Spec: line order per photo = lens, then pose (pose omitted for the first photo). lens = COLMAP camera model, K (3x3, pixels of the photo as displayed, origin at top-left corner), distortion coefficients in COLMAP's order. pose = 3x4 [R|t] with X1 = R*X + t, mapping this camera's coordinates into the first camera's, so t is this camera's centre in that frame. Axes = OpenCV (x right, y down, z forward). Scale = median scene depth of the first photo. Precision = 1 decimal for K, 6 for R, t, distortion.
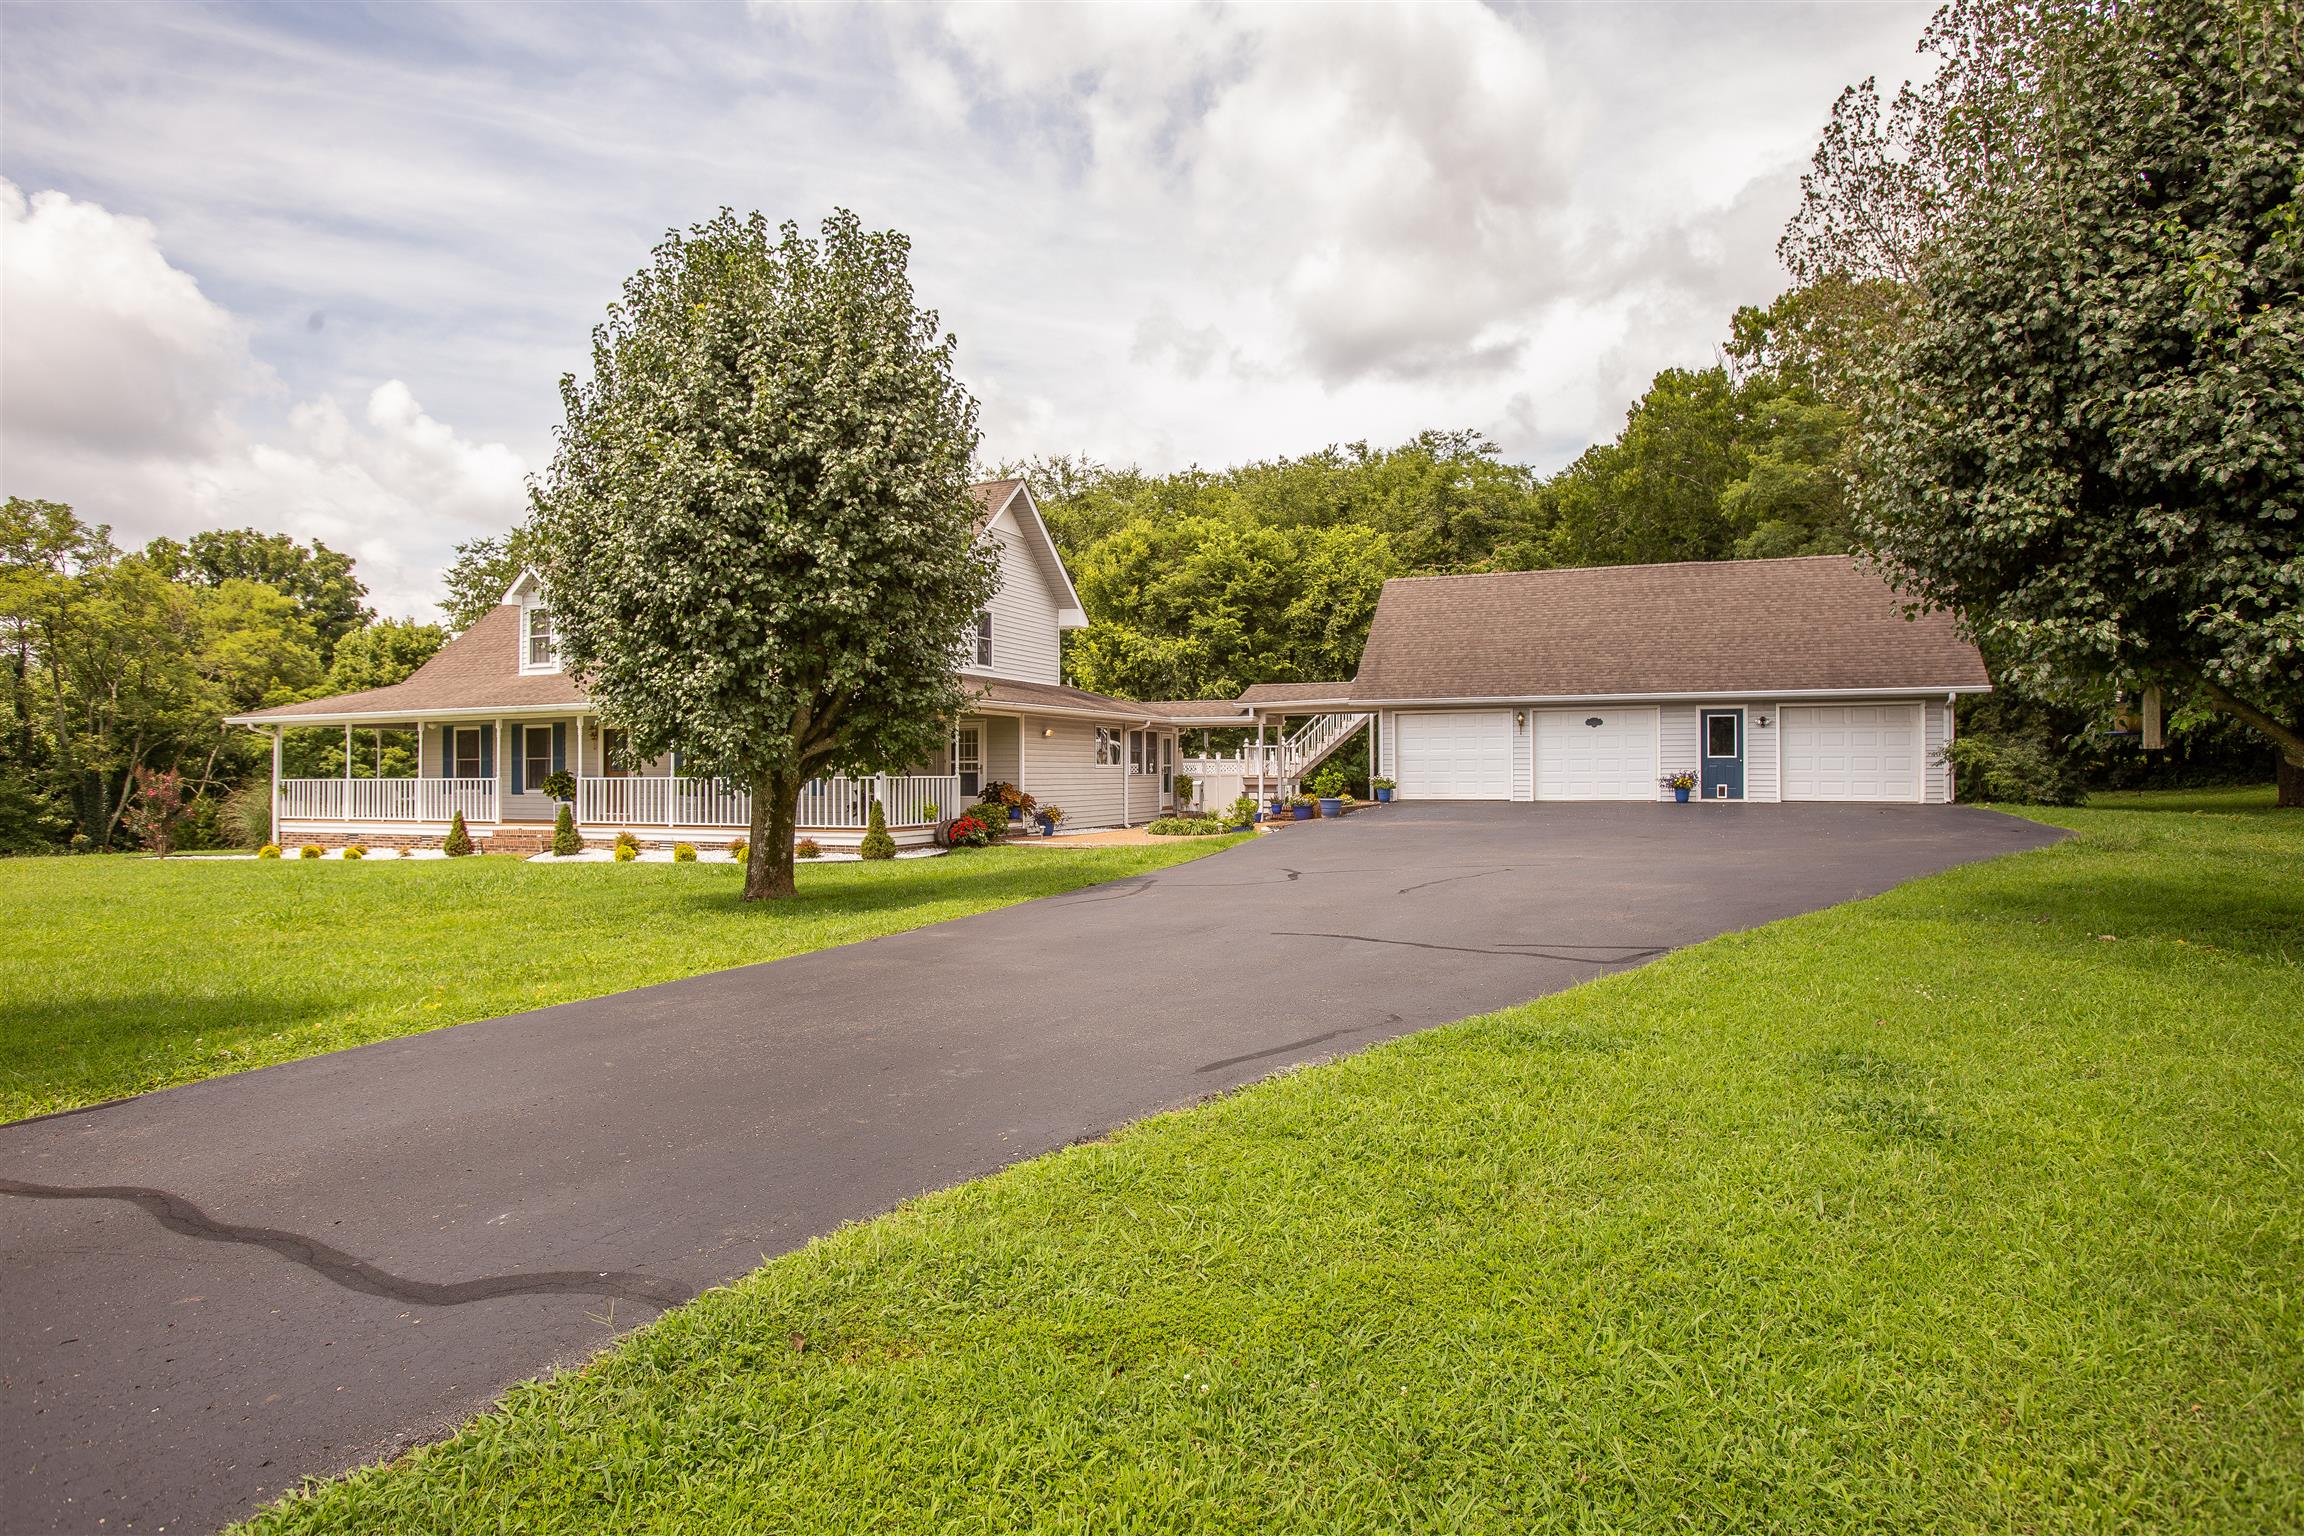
lens RADIAL K [[1227.9, 0, 1133.0], [0, 1227.9, 777.0], [0, 0, 1]] dist [-0.096063, 0.063719]
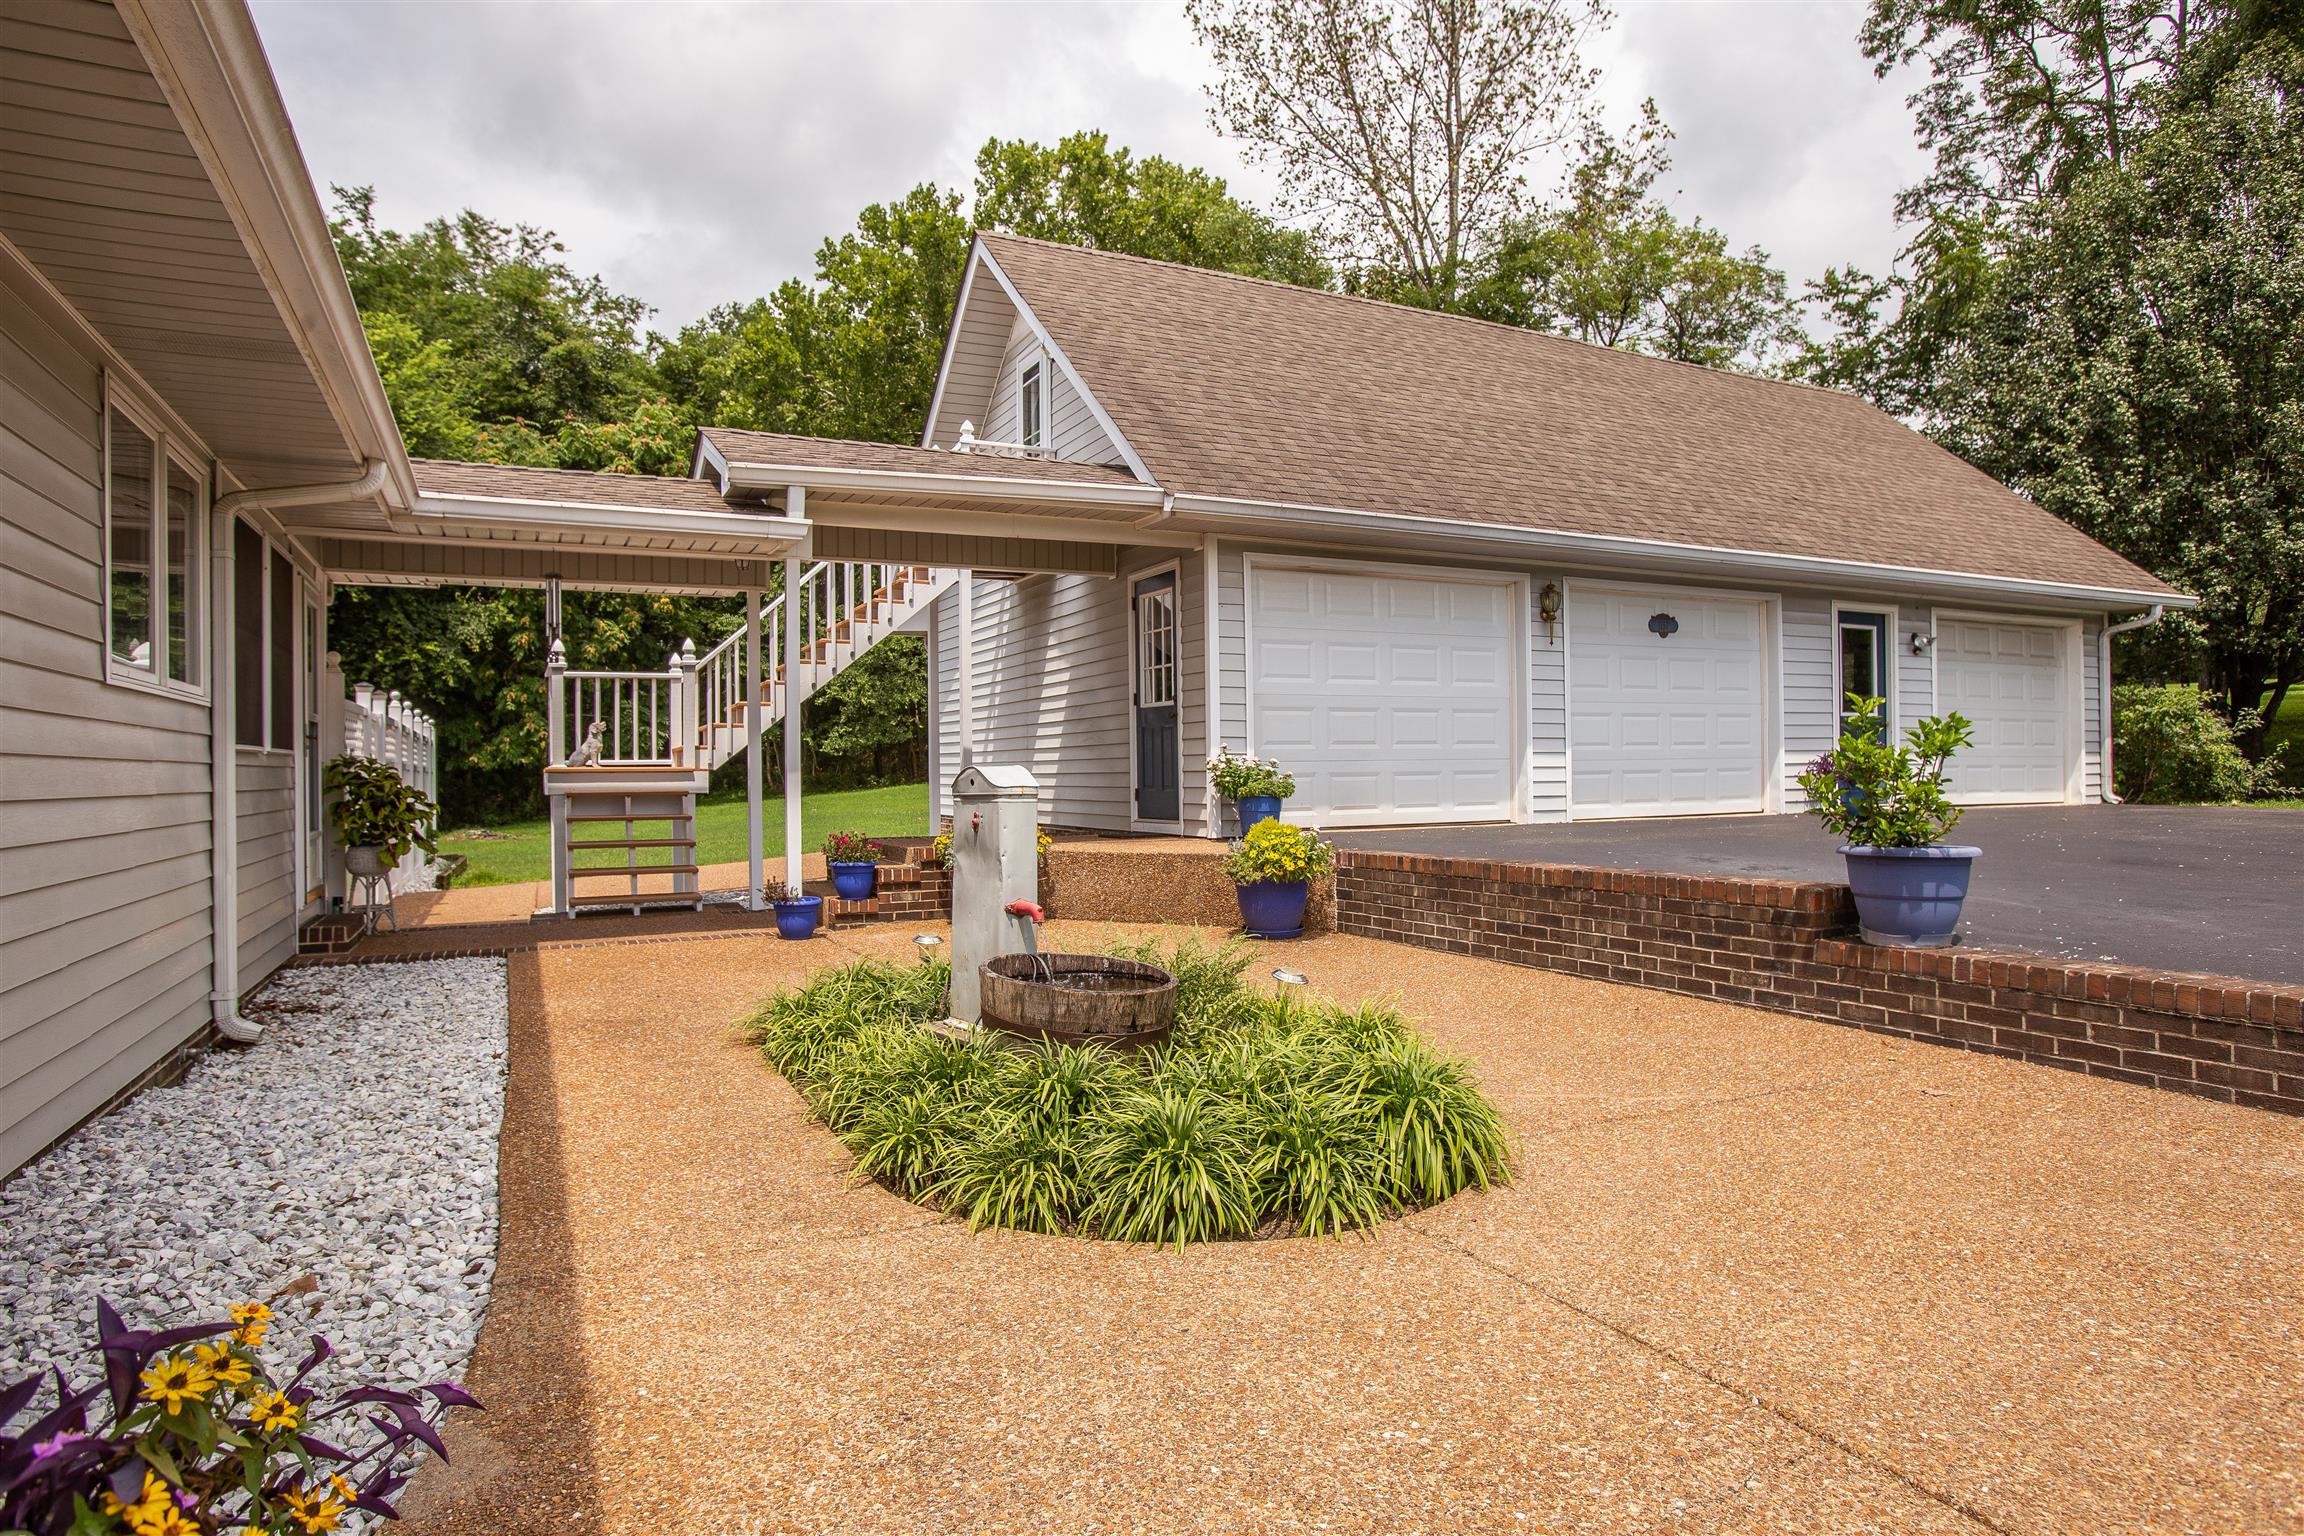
lens RADIAL K [[1227.9, 0, 1133.0], [0, 1227.9, 777.0], [0, 0, 1]] dist [-0.096063, 0.063719]
pose [[0.626099, -0.005395, 0.779725, -0.069515], [0.000551, 0.999979, 0.006477, 0.005357], [-0.779743, -0.003626, 0.626089, 0.901038]]
